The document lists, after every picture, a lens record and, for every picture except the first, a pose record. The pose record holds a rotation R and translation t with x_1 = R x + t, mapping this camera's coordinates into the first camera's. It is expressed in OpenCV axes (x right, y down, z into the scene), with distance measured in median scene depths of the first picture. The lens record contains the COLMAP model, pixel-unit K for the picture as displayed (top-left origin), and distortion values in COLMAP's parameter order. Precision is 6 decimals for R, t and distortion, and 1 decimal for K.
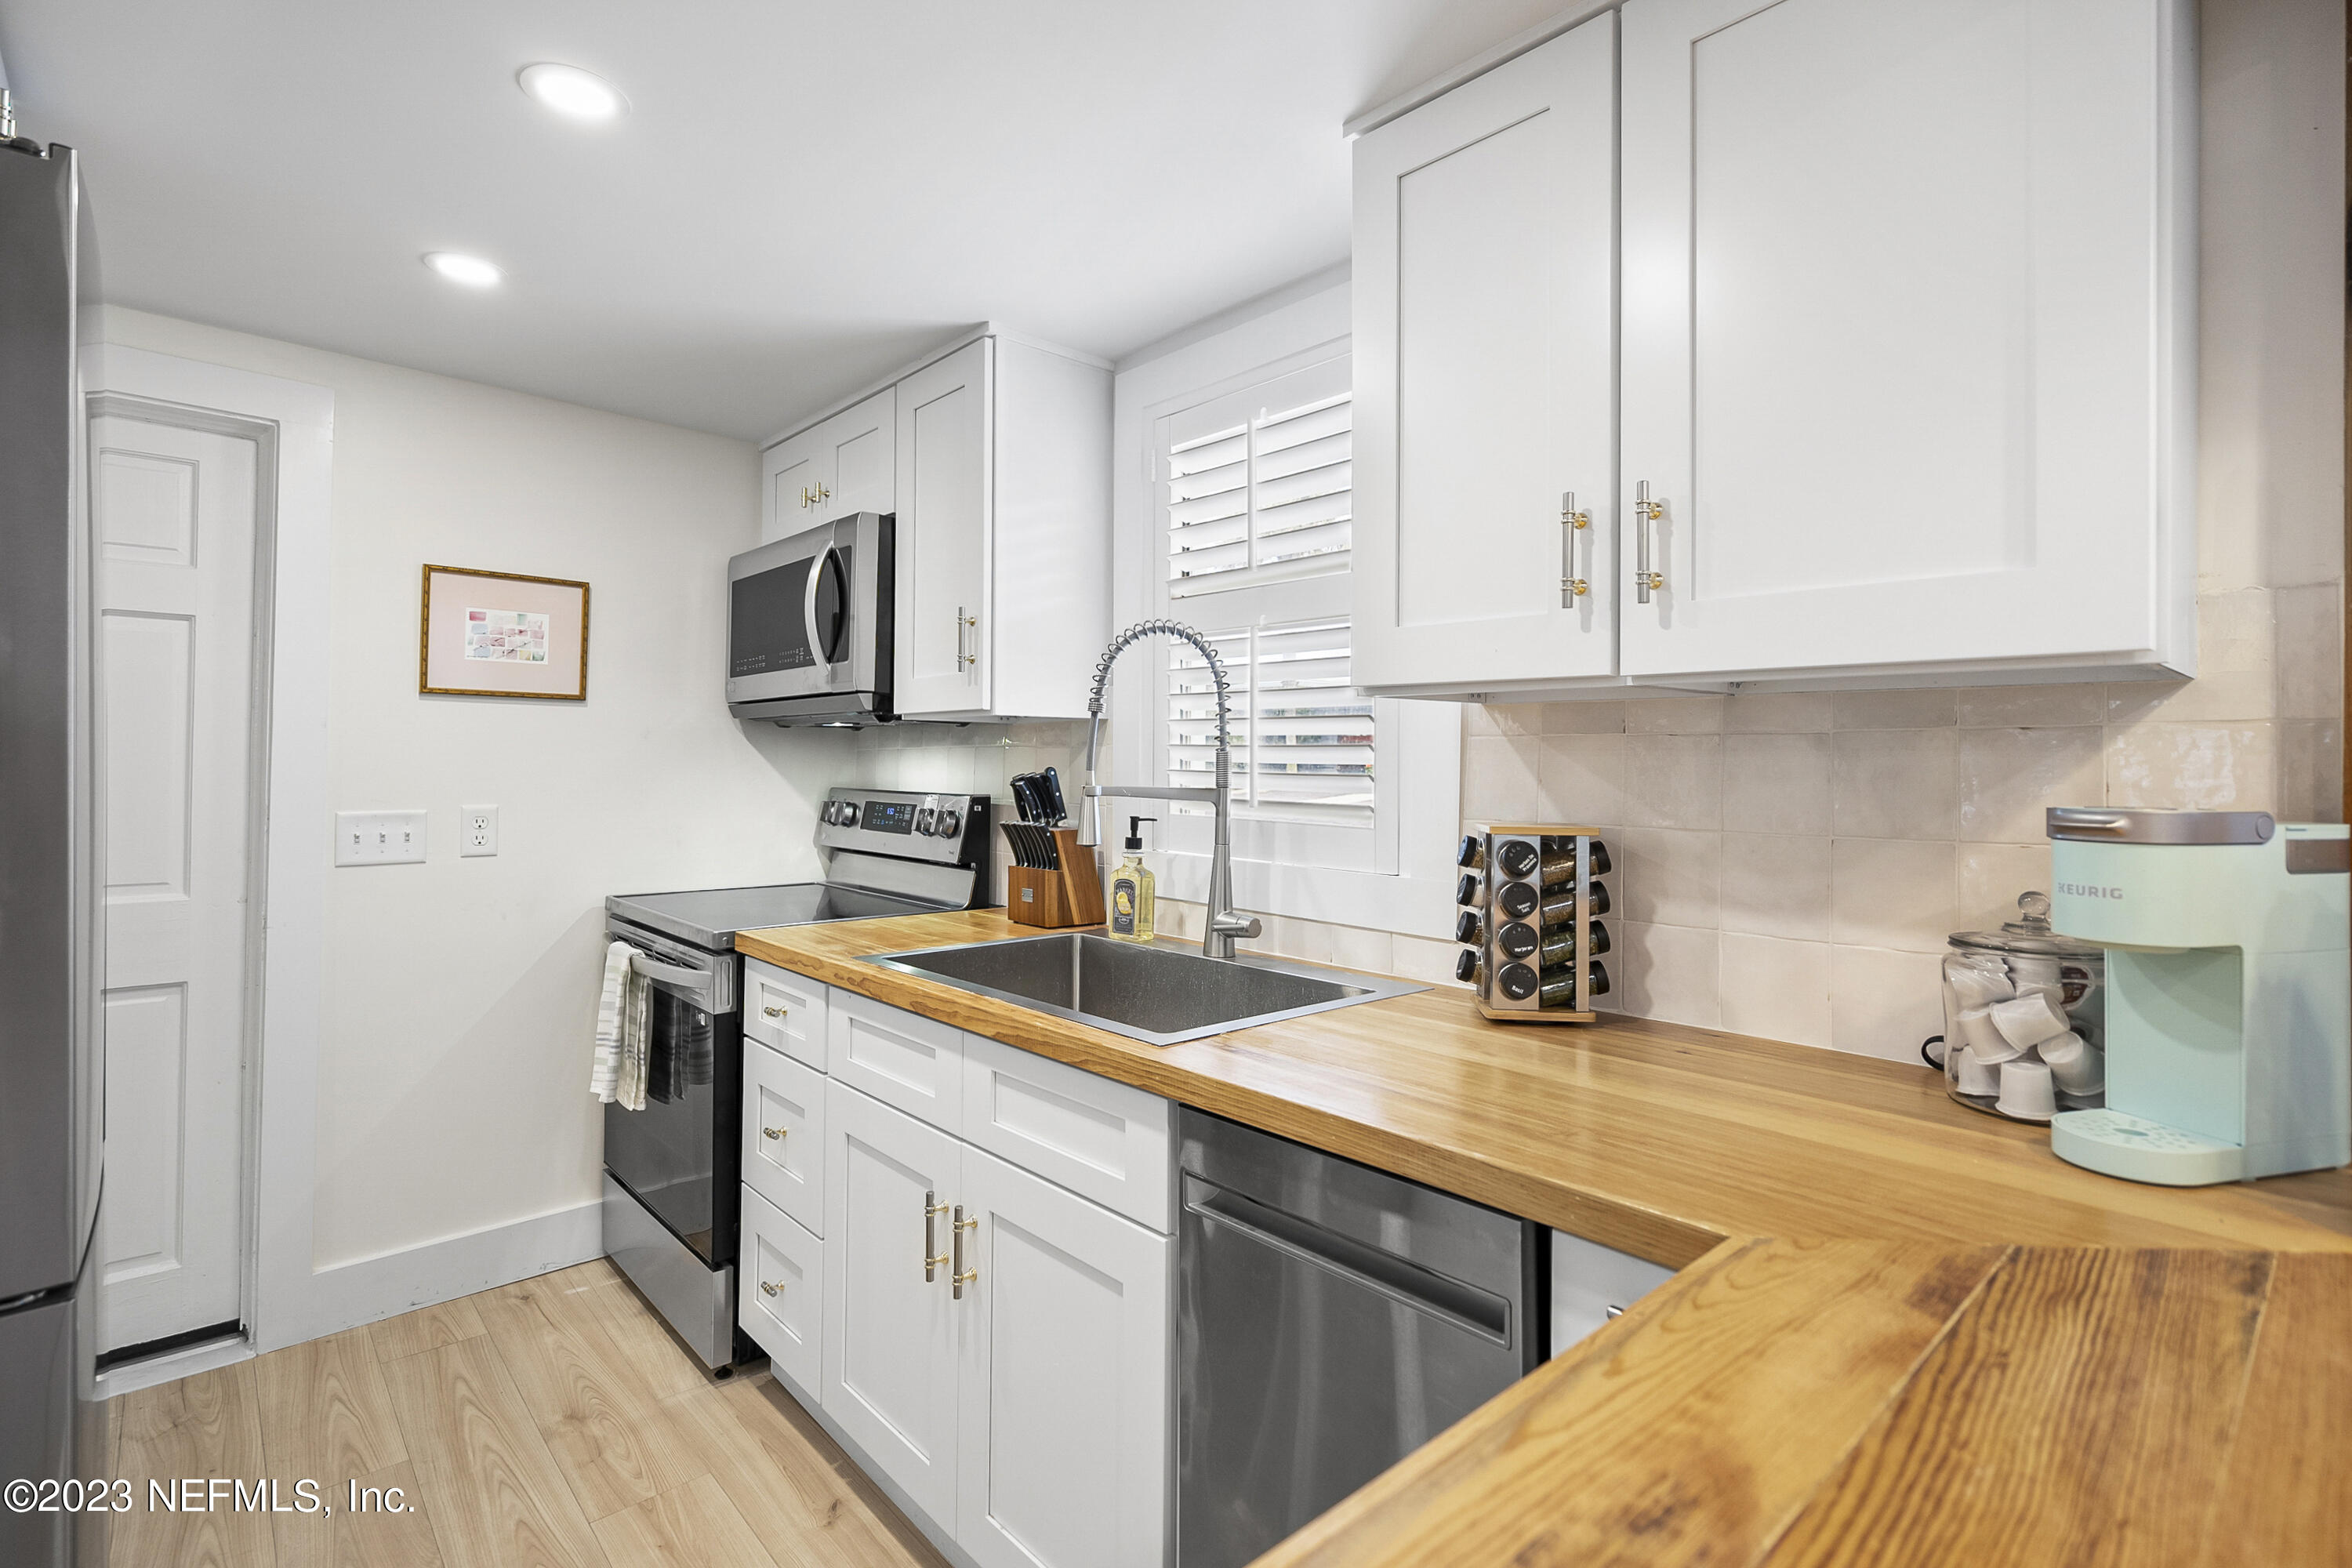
lens RADIAL K [[1079.1, 0, 1179.0], [0, 1079.1, 760.6], [0, 0, 1]] dist [0.000360, -0.000036]
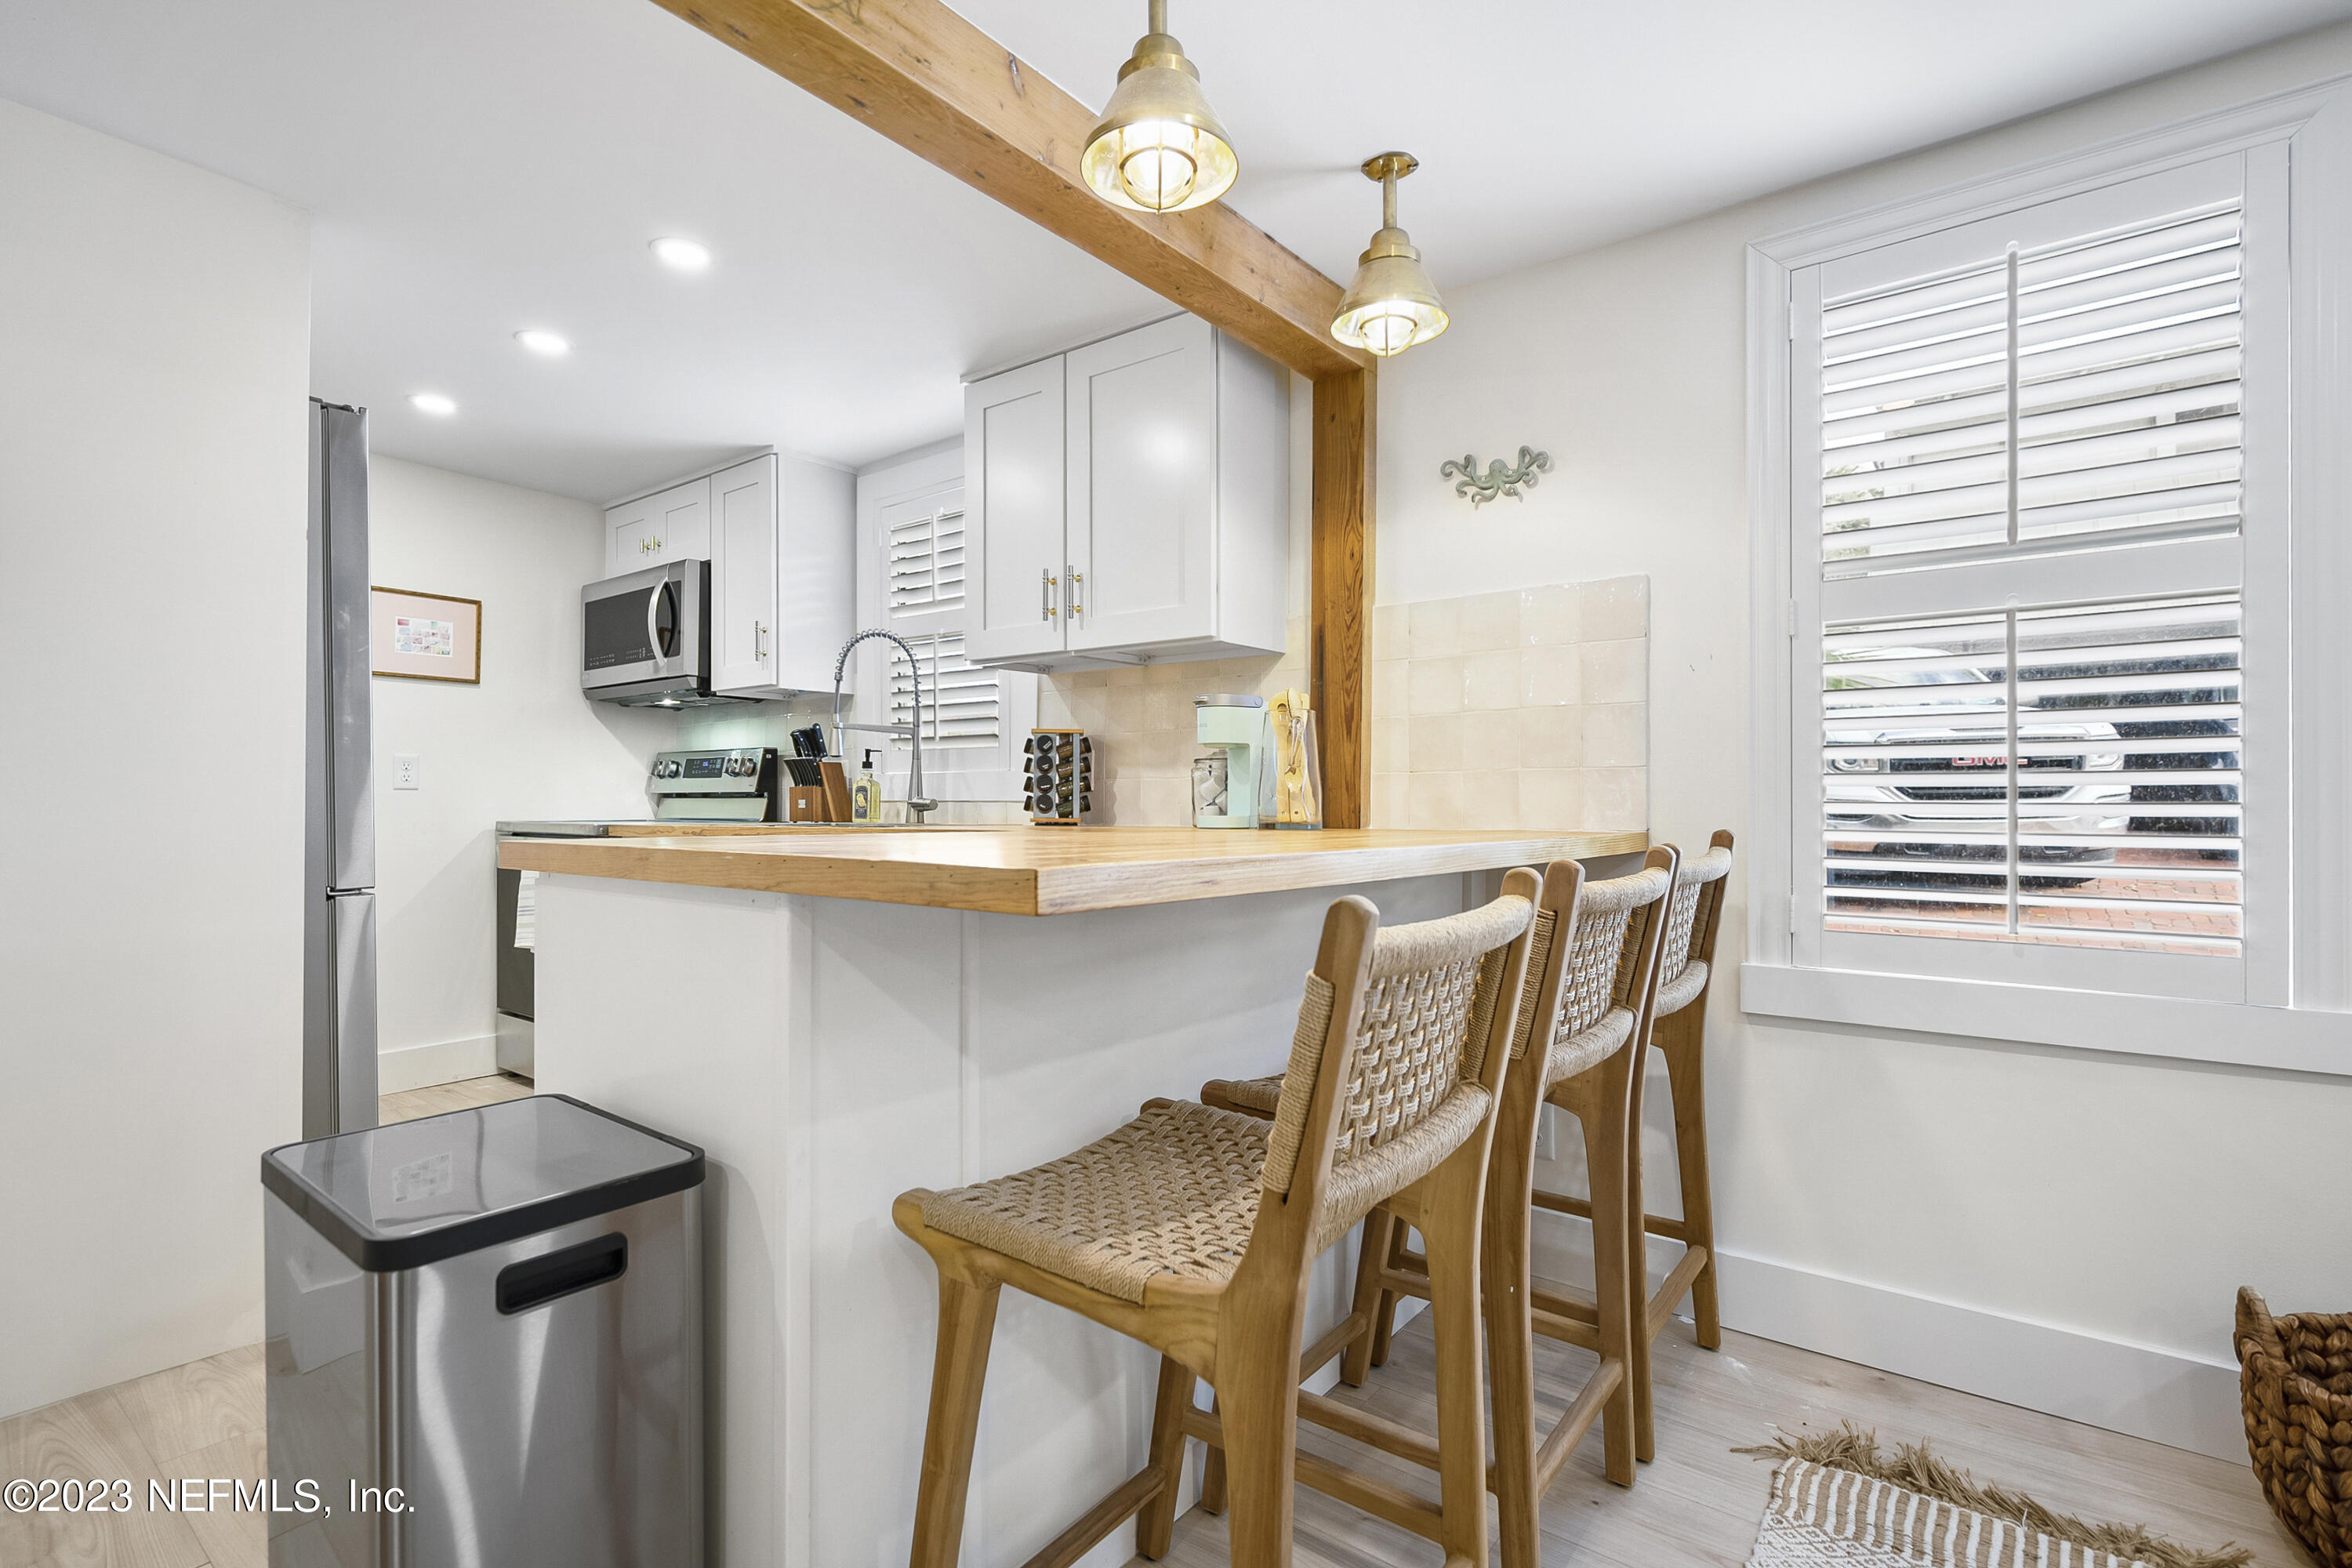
lens RADIAL K [[1079.1, 0, 1166.4], [0, 1079.1, 806.9], [0, 0, 1]] dist [0.000360, -0.000036]
pose [[0.985440, -0.007773, 0.169843, 0.117413], [0.006663, 0.999953, 0.007102, 0.120050], [-0.169891, -0.005867, 0.985445, -0.652340]]
